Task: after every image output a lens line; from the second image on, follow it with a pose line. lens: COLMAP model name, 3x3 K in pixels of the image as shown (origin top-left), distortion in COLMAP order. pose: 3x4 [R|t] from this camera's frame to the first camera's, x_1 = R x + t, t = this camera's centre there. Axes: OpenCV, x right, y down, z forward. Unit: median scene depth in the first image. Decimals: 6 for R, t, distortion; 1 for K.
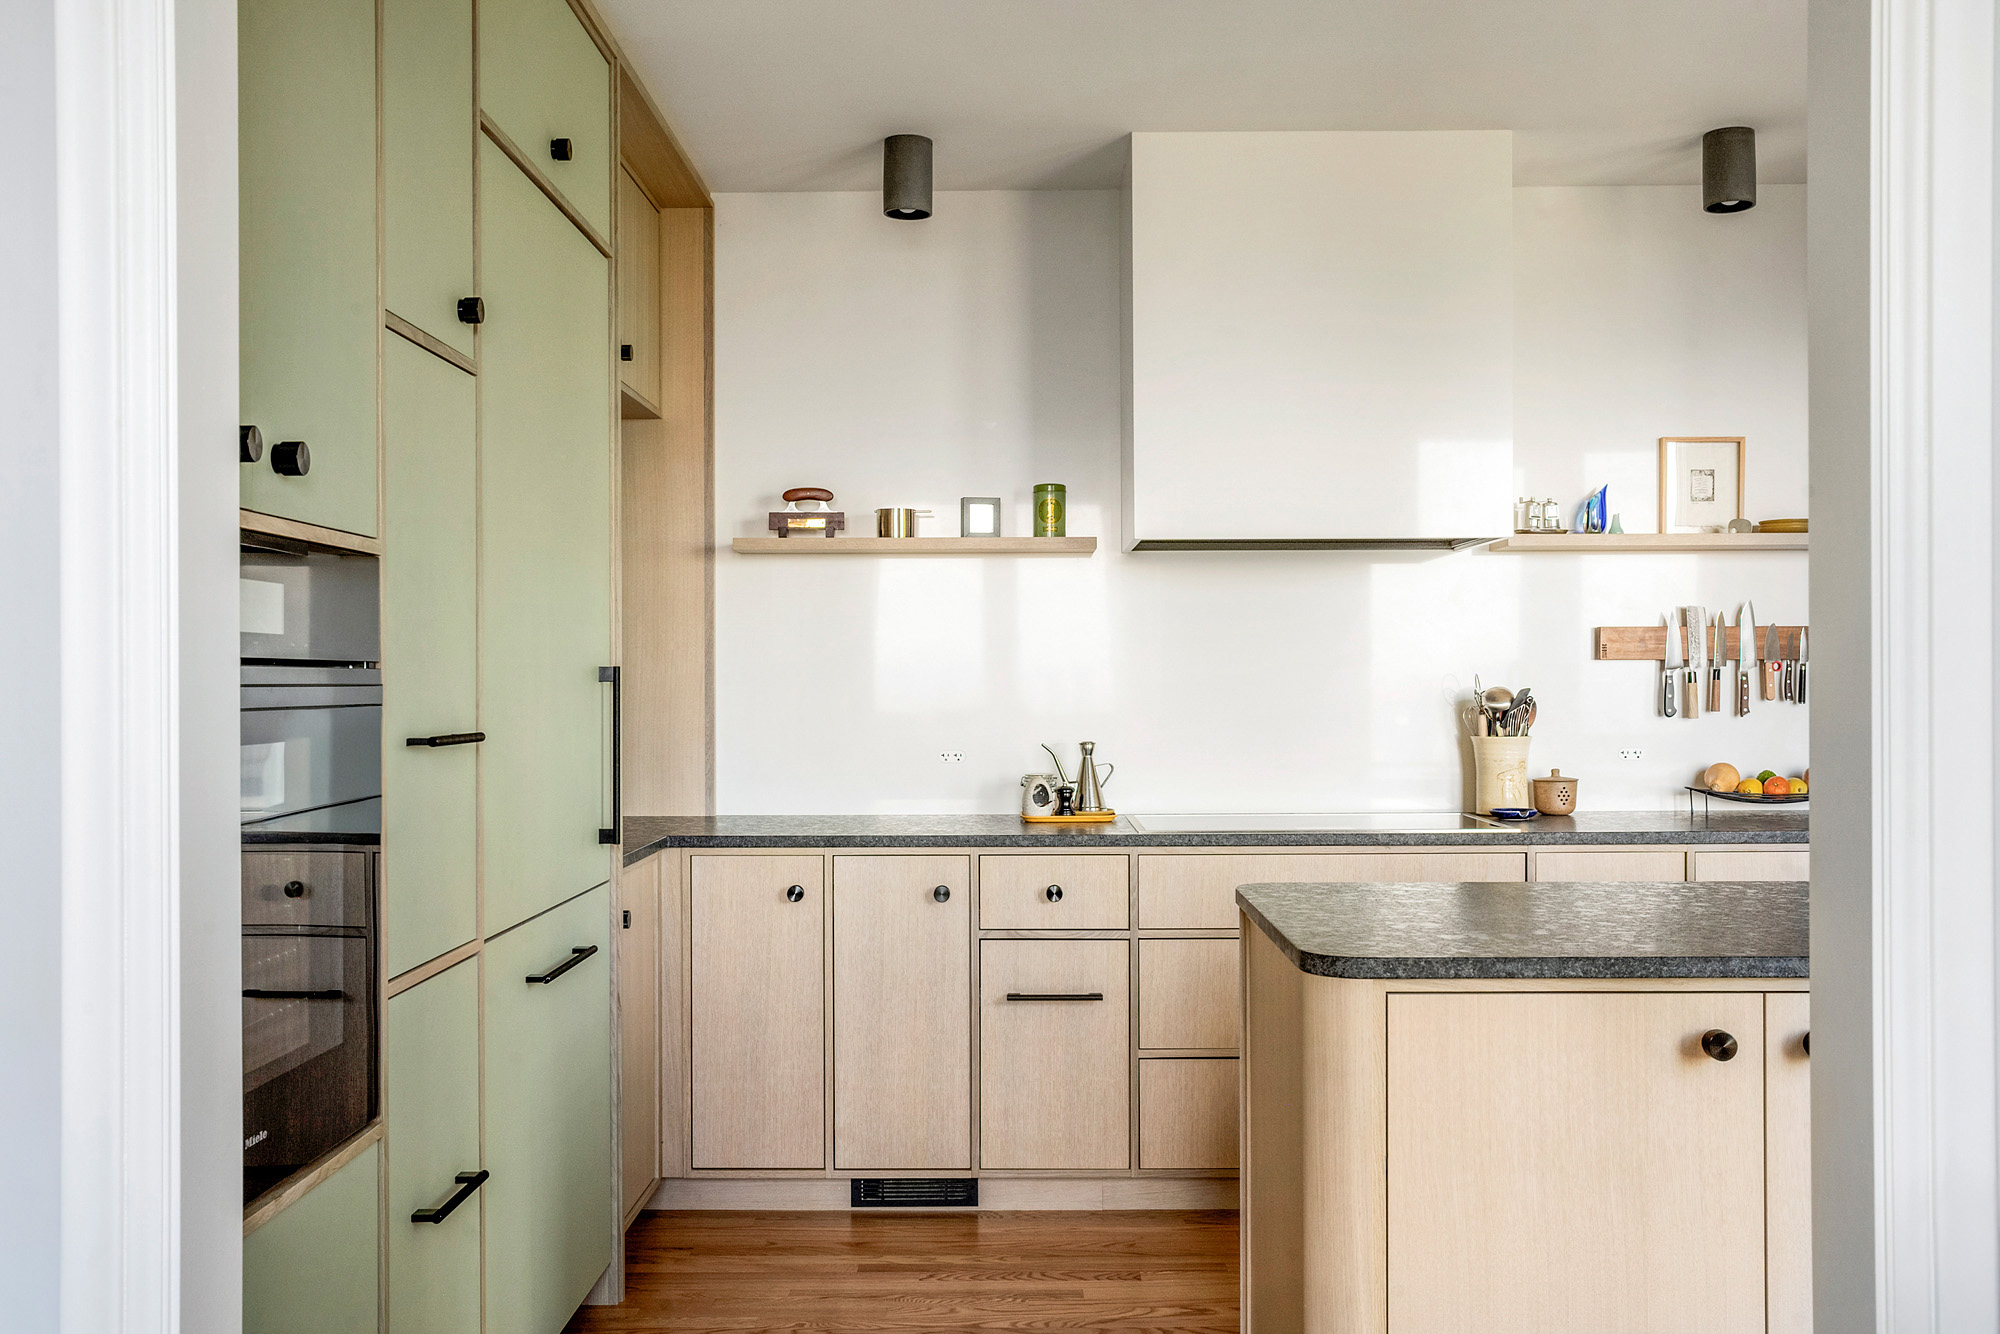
lens RADIAL K [[1815.6, 0, 1012.3], [0, 1815.6, 684.3], [0, 0, 1]] dist [0.005393, 0.000000]
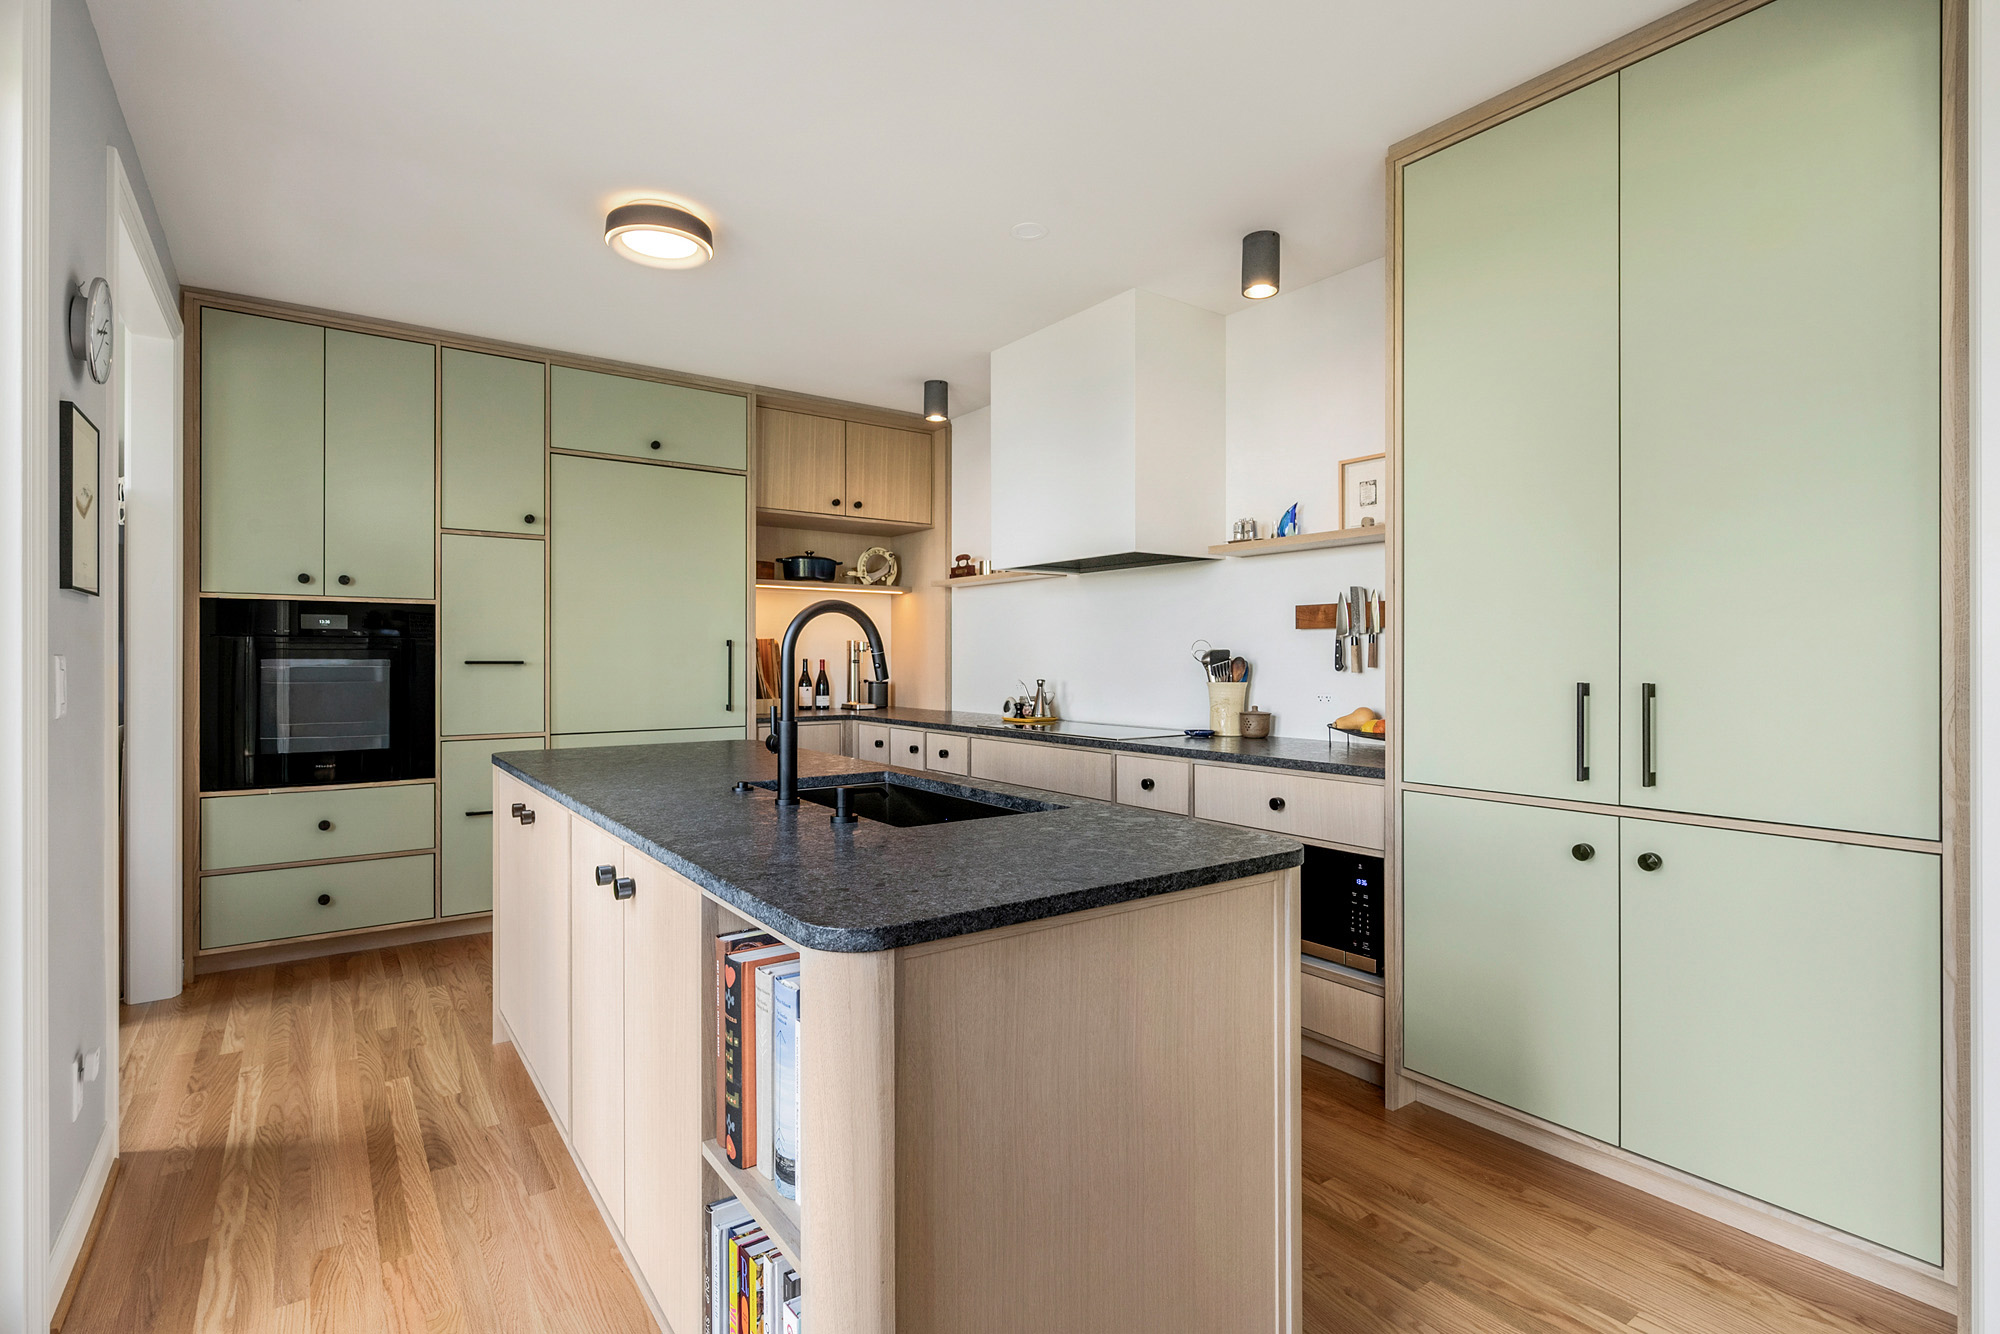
lens RADIAL K [[945.2, 0, 989.5], [0, 945.2, 659.0], [0, 0, 1]] dist [-0.003320, -0.002440]
pose [[0.583967, 0.005374, -0.811760, 0.795566], [-0.006063, 0.999979, 0.002259, 0.009340], [0.811755, 0.003602, 0.583987, 0.400727]]
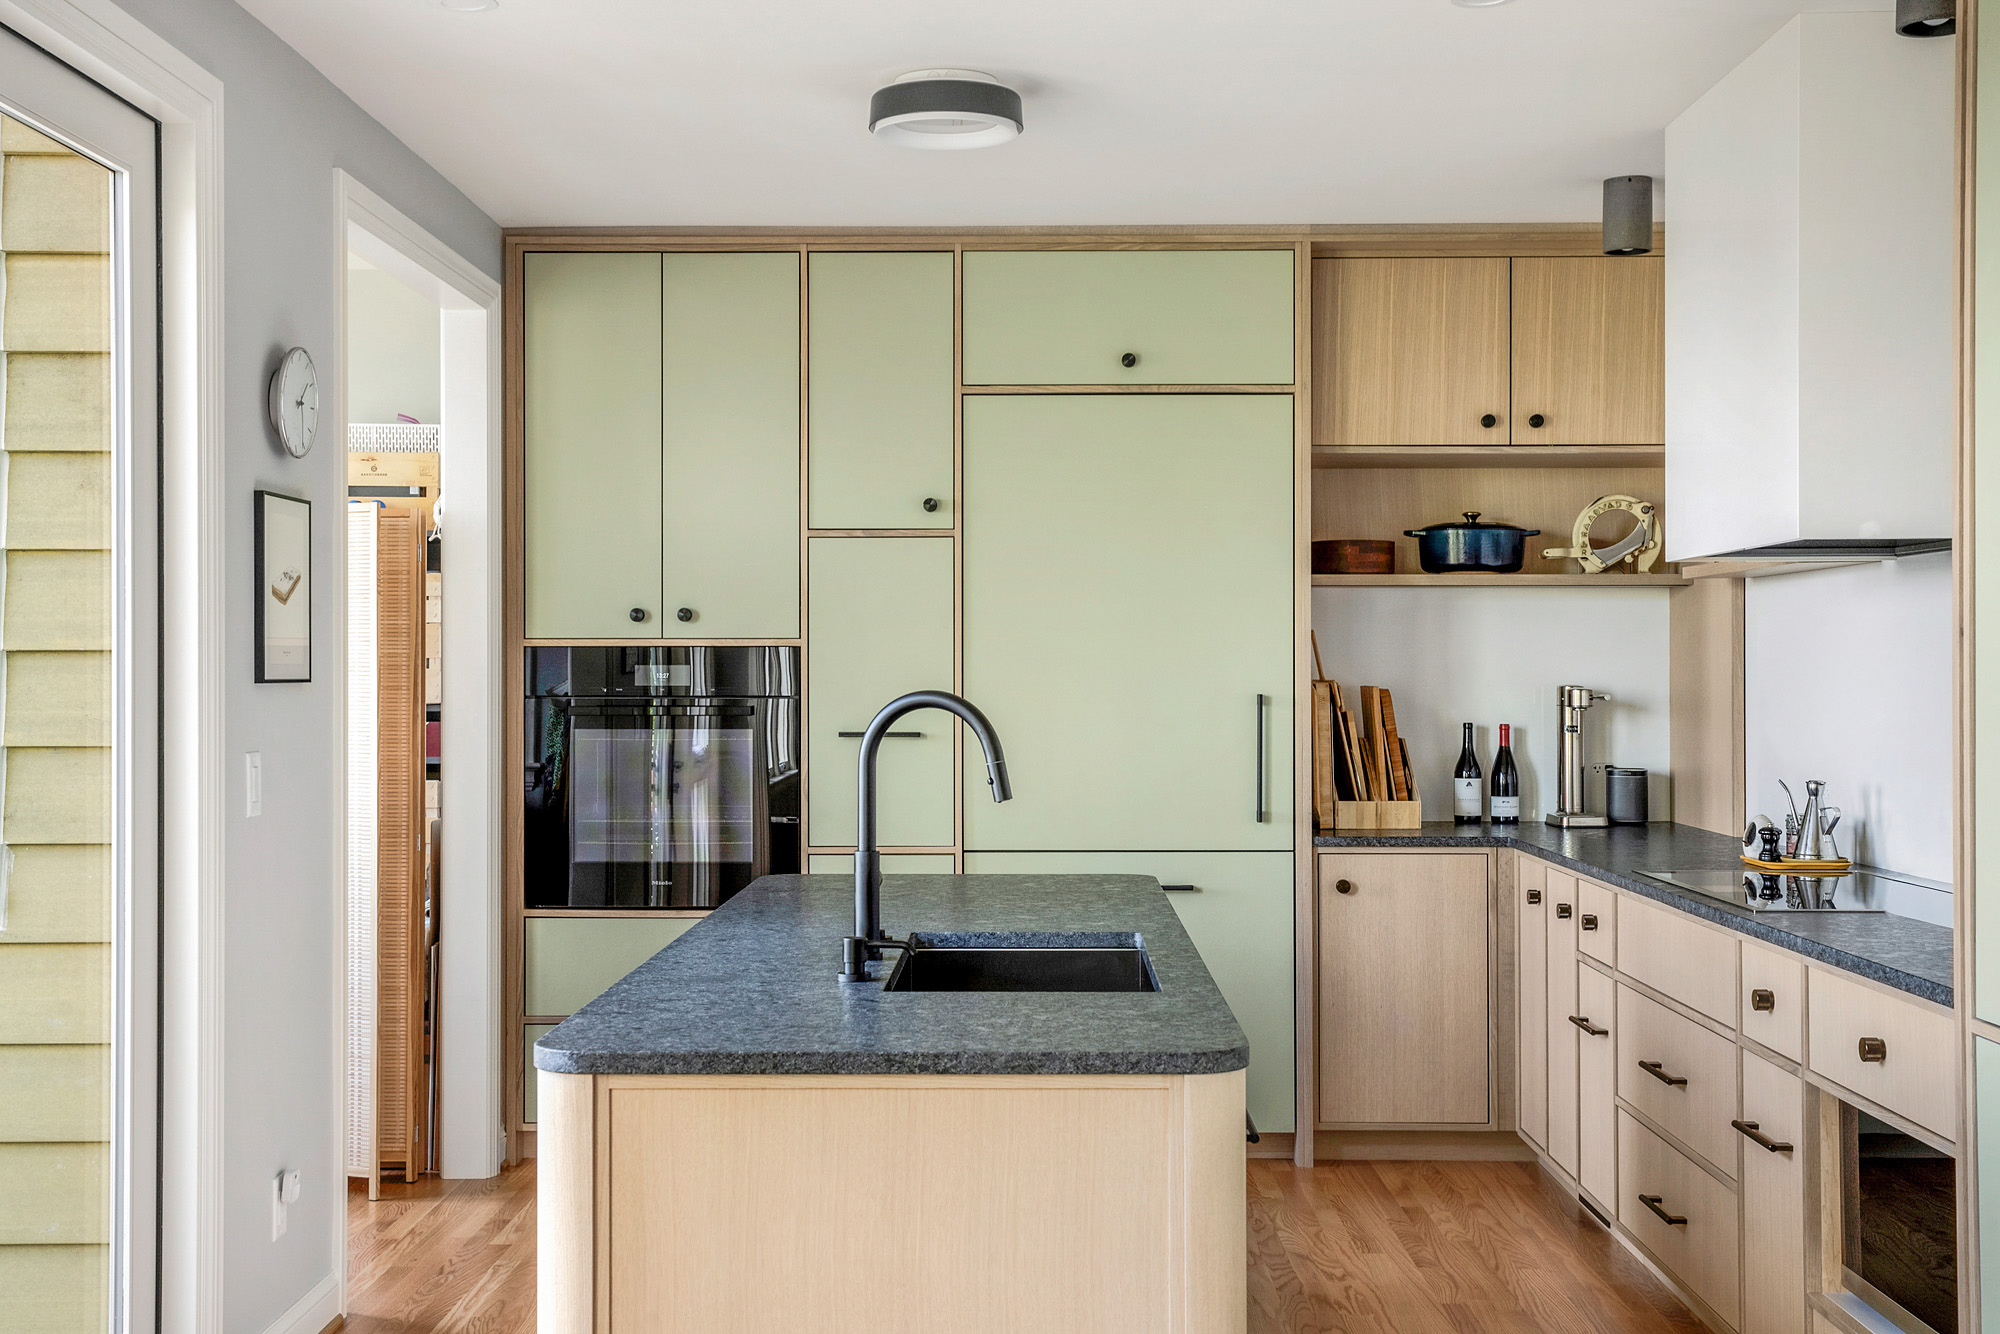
lens RADIAL K [[2327.9, 0, 1005.2], [0, 2327.9, 665.9], [0, 0, 1]] dist [0.025150, 0.000000]
pose [[-0.010497, 0.002102, -0.999943, 1.186842], [-0.002156, 0.999995, 0.002125, -0.025697], [0.999943, 0.002178, -0.010493, 0.624177]]
